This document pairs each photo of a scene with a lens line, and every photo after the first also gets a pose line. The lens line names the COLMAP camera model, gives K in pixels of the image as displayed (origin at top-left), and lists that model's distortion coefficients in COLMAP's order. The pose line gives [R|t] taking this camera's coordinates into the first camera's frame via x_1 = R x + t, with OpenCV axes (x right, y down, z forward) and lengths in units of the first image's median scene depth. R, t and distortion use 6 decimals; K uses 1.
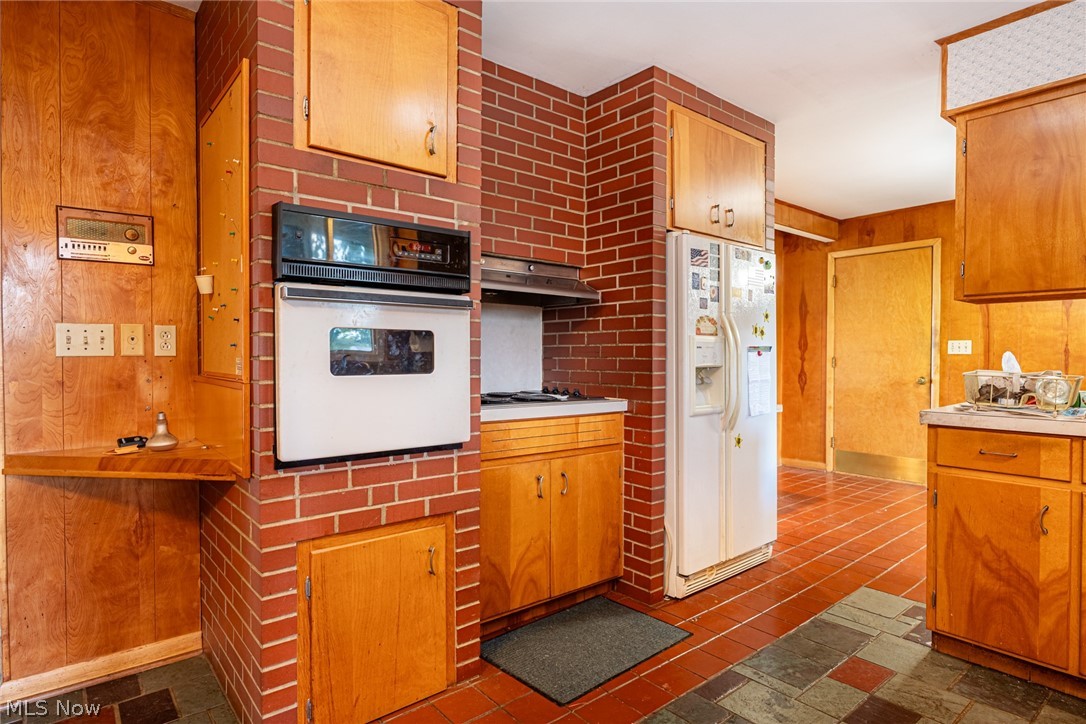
lens RADIAL K [[577.2, 0, 538.9], [0, 577.2, 360.6], [0, 0, 1]] dist [0.005177, -0.000018]
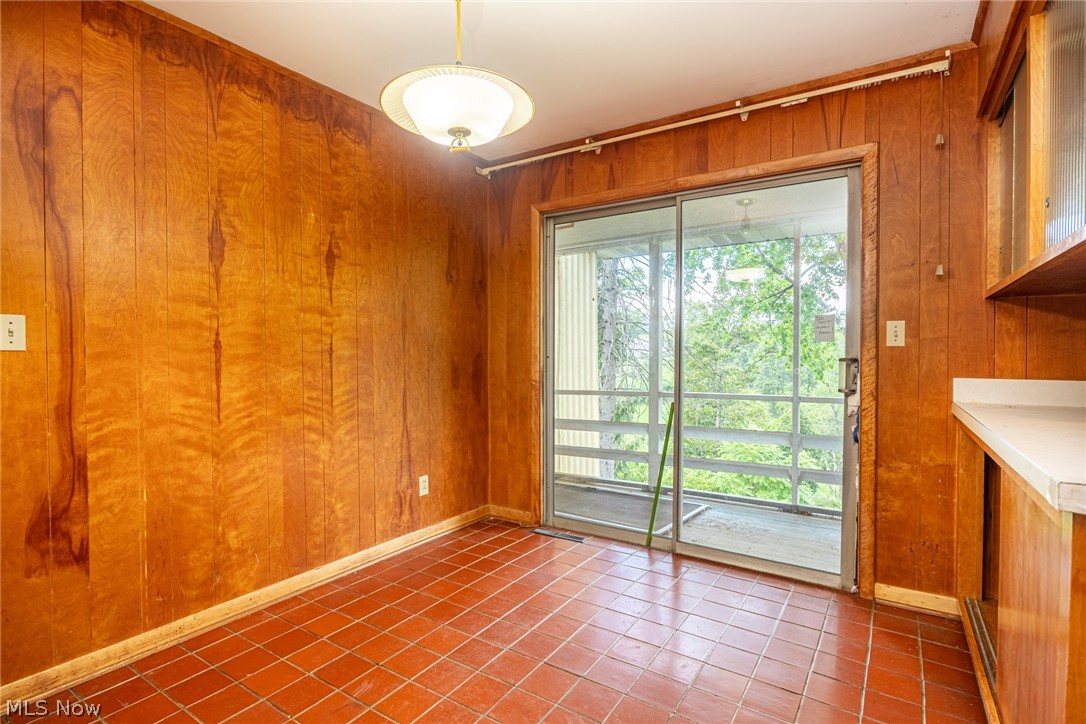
lens RADIAL K [[528.7, 0, 540.6], [0, 528.7, 362.2], [0, 0, 1]] dist [-0.006729, -0.001114]
pose [[-0.280252, -0.017041, 0.959775, 0.723848], [0.012561, 0.999692, 0.021417, -0.015374], [-0.959844, 0.018058, -0.279952, 1.810231]]
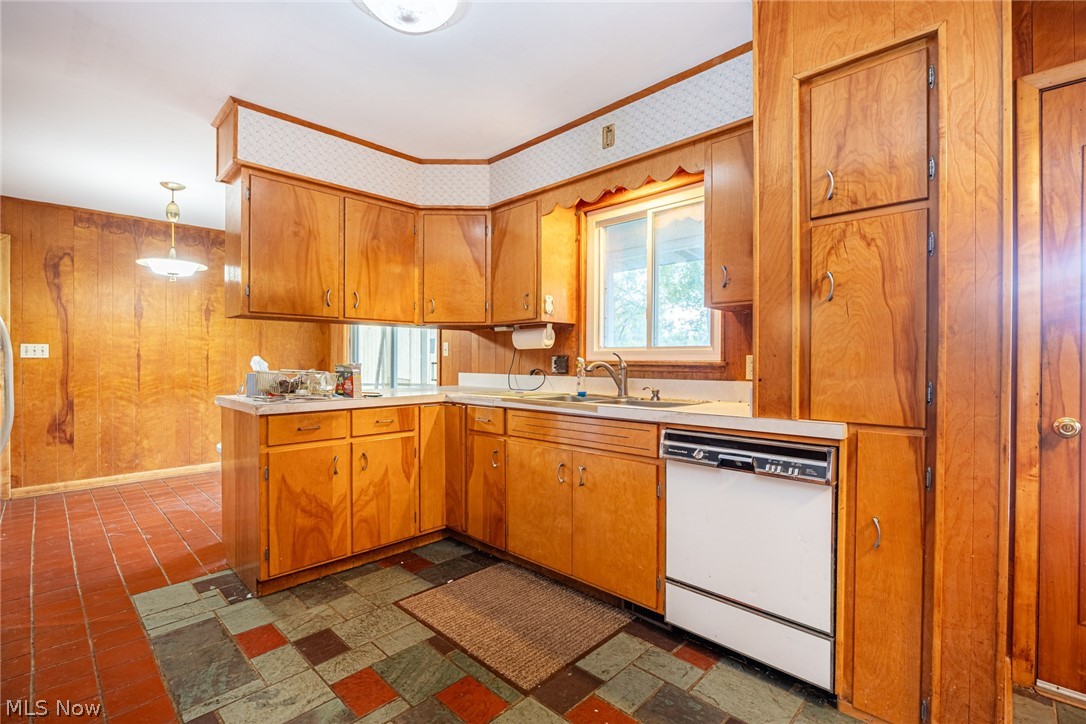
lens RADIAL K [[486.4, 0, 539.0], [0, 486.4, 361.4], [0, 0, 1]] dist [-0.002600, -0.000536]
pose [[-0.085507, -0.006251, 0.996318, -0.416000], [0.009695, 0.999928, 0.007105, -0.005731], [-0.996290, 0.010267, -0.085440, 0.509307]]
